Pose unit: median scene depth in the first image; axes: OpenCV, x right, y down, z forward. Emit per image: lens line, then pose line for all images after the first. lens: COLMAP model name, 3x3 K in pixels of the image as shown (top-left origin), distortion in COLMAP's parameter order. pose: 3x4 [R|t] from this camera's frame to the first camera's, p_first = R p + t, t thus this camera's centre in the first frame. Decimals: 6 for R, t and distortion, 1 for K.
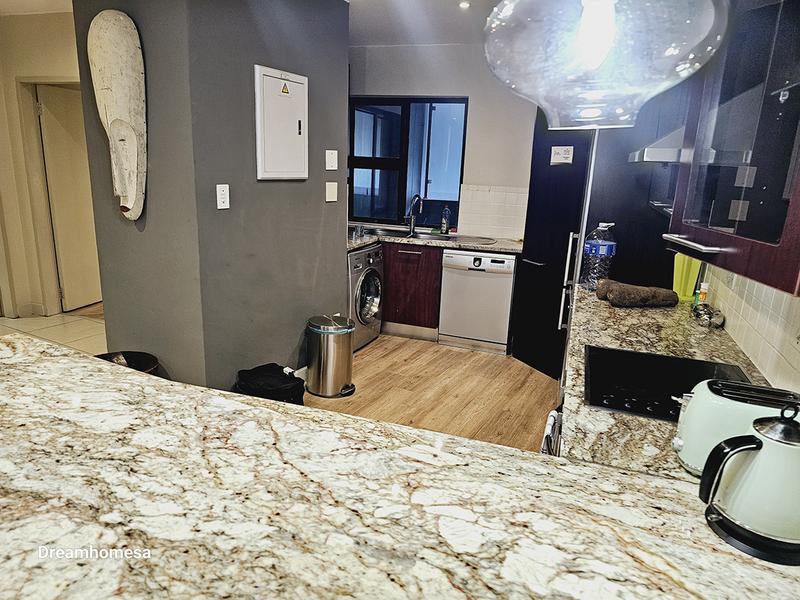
lens RADIAL K [[524.3, 0, 400.0], [0, 524.3, 300.0], [0, 0, 1]] dist [0.033021, -0.006427]
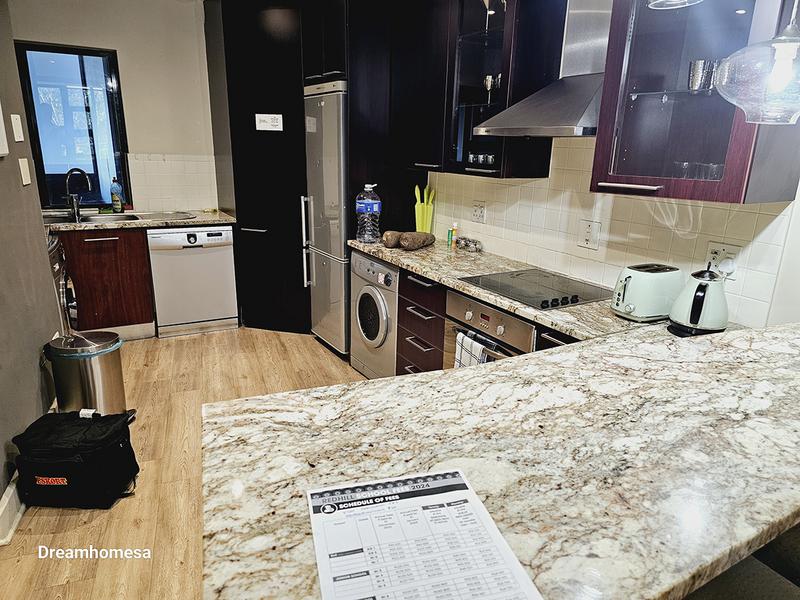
lens RADIAL K [[524.3, 0, 400.0], [0, 524.3, 300.0], [0, 0, 1]] dist [0.033021, -0.006427]
pose [[0.655147, -0.235521, 0.717852, -0.313035], [0.186841, 0.971161, 0.148109, -0.037307], [-0.732033, 0.037091, 0.680258, 0.108658]]
